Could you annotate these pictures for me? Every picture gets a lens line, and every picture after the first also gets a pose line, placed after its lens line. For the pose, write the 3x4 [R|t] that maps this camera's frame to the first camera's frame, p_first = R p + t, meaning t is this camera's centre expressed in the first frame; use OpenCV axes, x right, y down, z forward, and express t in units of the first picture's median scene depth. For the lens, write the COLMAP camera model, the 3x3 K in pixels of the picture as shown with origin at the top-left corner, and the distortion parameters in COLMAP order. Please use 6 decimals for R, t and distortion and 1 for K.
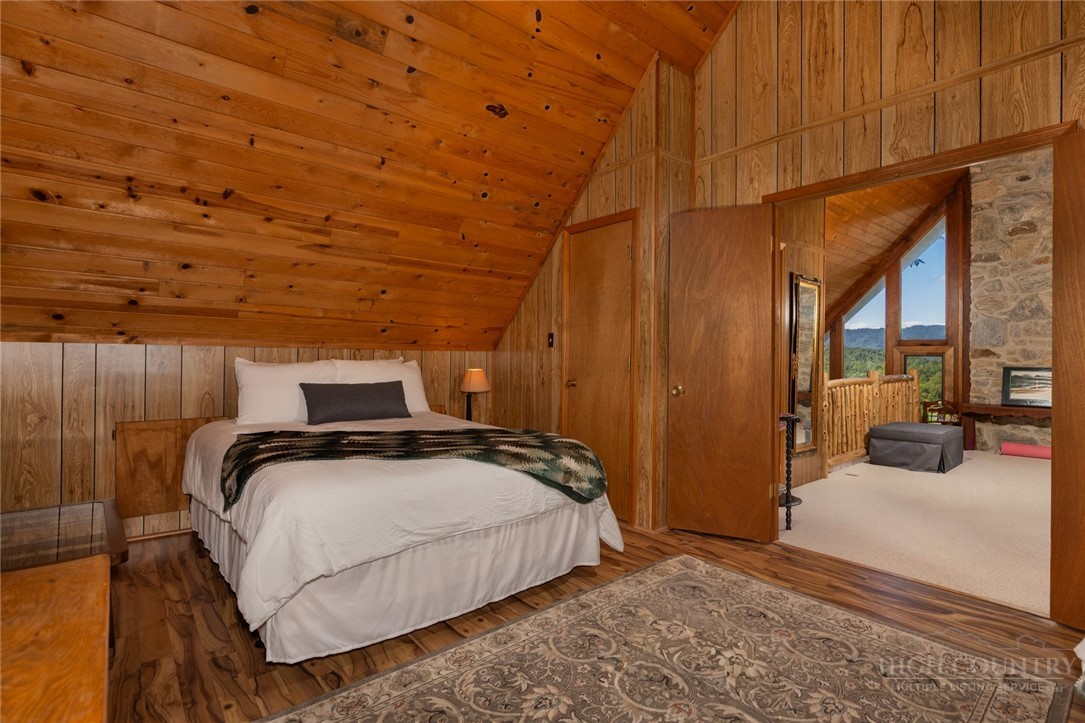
lens RADIAL K [[512.8, 0, 550.4], [0, 512.8, 357.7], [0, 0, 1]] dist [-0.013534, 0.003635]
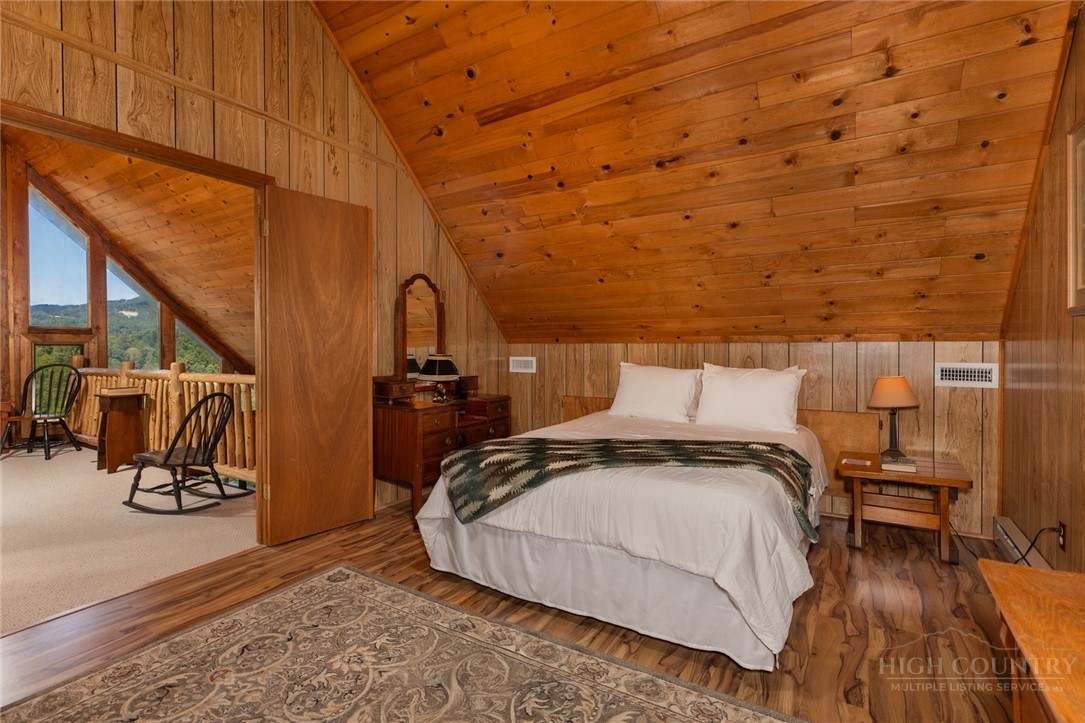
lens RADIAL K [[483.8, 0, 551.9], [0, 483.8, 356.3], [0, 0, 1]] dist [0.001744, 0.000516]
pose [[-0.289665, -0.015415, 0.957004, -0.472331], [0.003659, 0.999845, 0.017212, -0.003602], [-0.957121, 0.008487, -0.289564, 0.699901]]
